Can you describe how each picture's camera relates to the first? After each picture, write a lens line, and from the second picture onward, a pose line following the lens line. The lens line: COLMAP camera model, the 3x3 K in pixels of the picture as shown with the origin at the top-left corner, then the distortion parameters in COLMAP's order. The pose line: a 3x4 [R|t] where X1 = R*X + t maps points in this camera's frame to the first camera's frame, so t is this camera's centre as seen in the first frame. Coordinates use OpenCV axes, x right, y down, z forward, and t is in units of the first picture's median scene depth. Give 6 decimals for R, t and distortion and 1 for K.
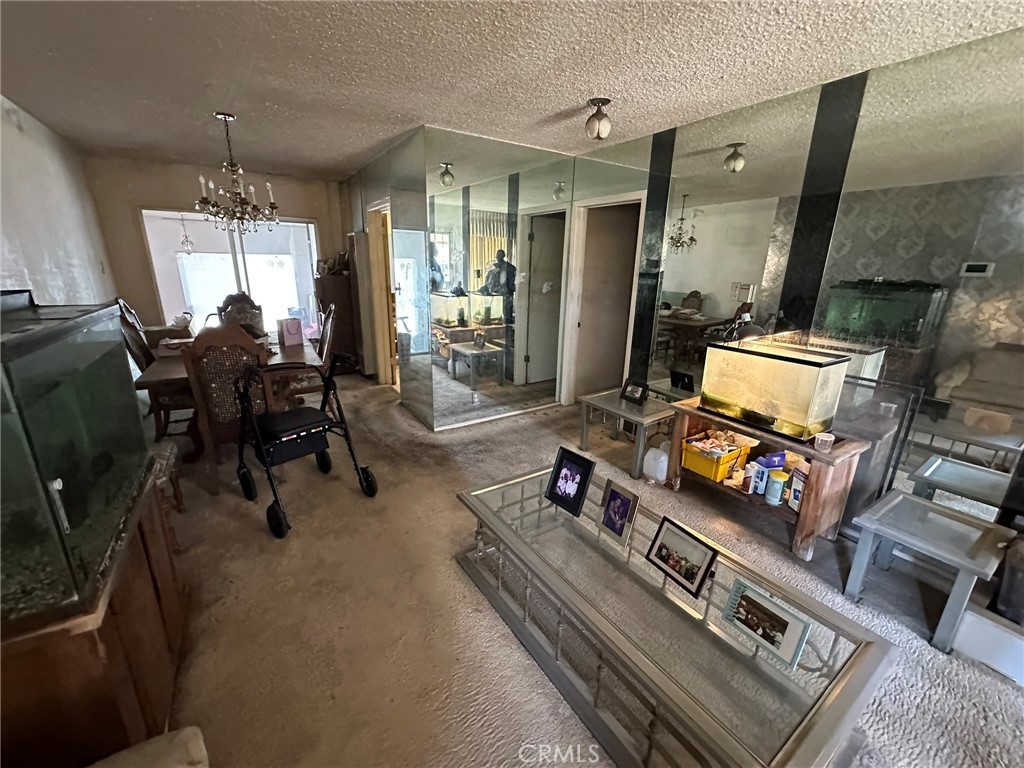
lens RADIAL K [[409.7, 0, 510.1], [0, 409.7, 381.0], [0, 0, 1]] dist [0.002806, 0.000321]
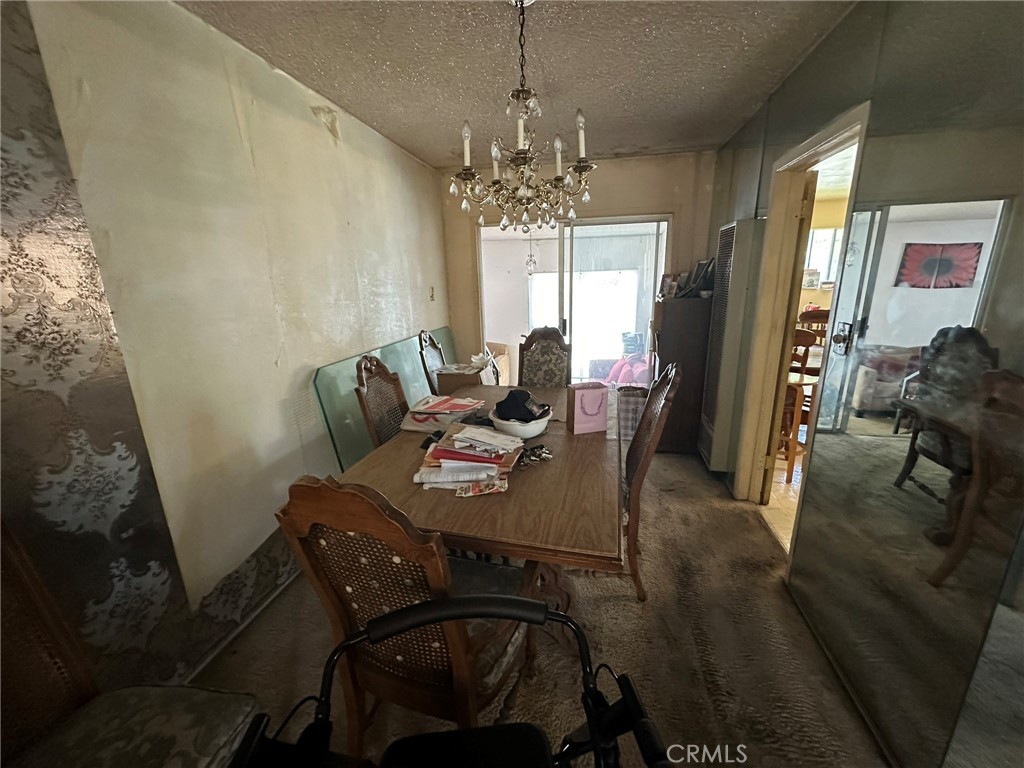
lens RADIAL K [[409.7, 0, 511.5], [0, 409.7, 382.0], [0, 0, 1]] dist [0.002806, 0.000321]
pose [[0.707502, 0.136453, -0.693413, -0.172385], [-0.155791, 0.987159, 0.035301, -0.116493], [0.689325, 0.083052, 0.719675, 0.394229]]
